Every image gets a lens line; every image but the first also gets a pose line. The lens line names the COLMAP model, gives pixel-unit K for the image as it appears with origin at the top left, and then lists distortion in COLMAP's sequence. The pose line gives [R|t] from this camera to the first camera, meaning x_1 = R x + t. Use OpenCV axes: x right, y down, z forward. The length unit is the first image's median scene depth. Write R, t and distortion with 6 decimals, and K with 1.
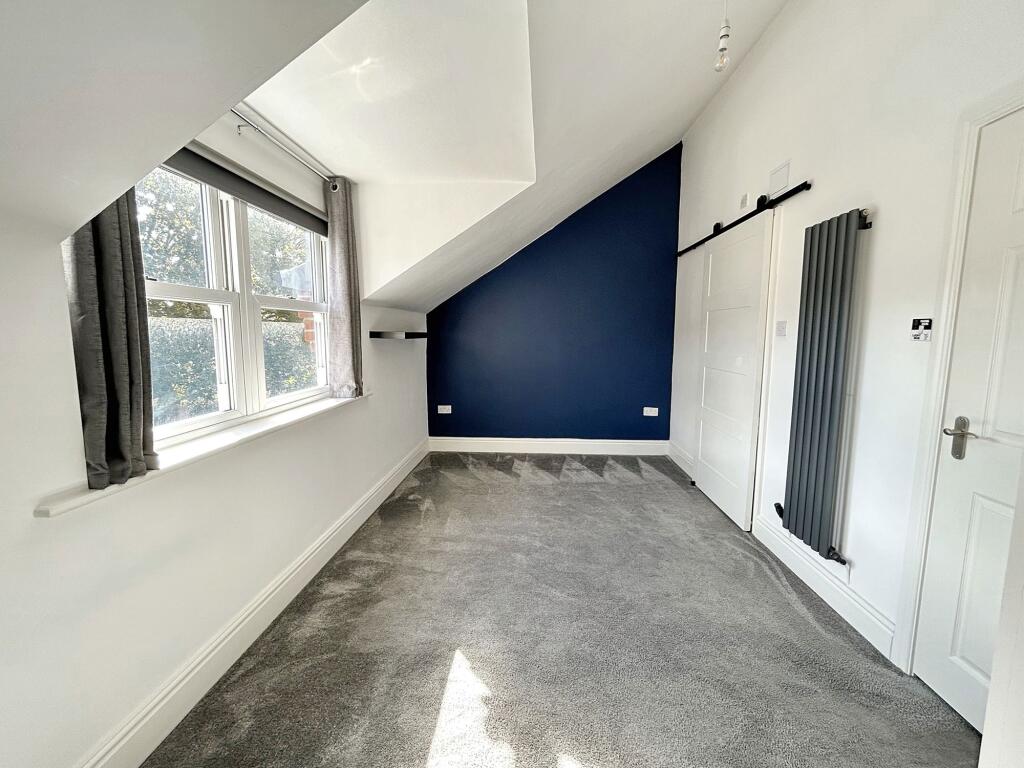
lens RADIAL K [[414.6, 0, 512.0], [0, 414.6, 384.0], [0, 0, 1]] dist [0.000782, 0.000935]
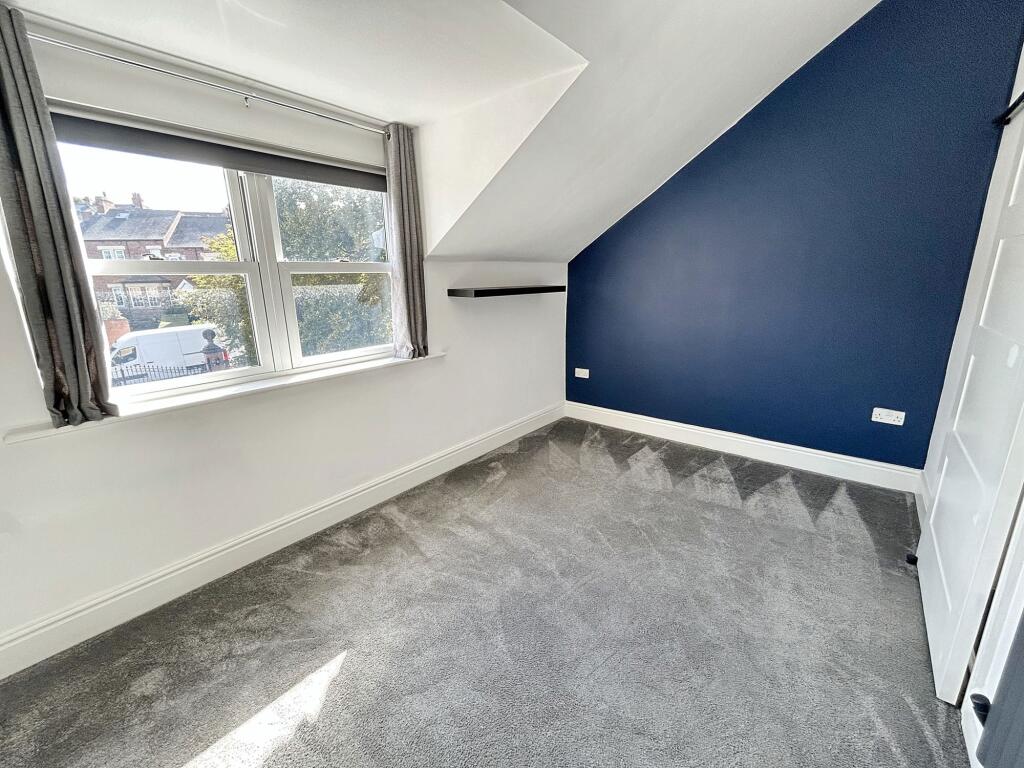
lens RADIAL K [[414.6, 0, 512.0], [0, 414.6, 384.0], [0, 0, 1]] dist [0.000782, 0.000935]
pose [[0.801681, 0.128069, -0.583872, 0.355834], [-0.050278, 0.987764, 0.147626, -0.058746], [0.595634, -0.088994, 0.798311, 0.301949]]
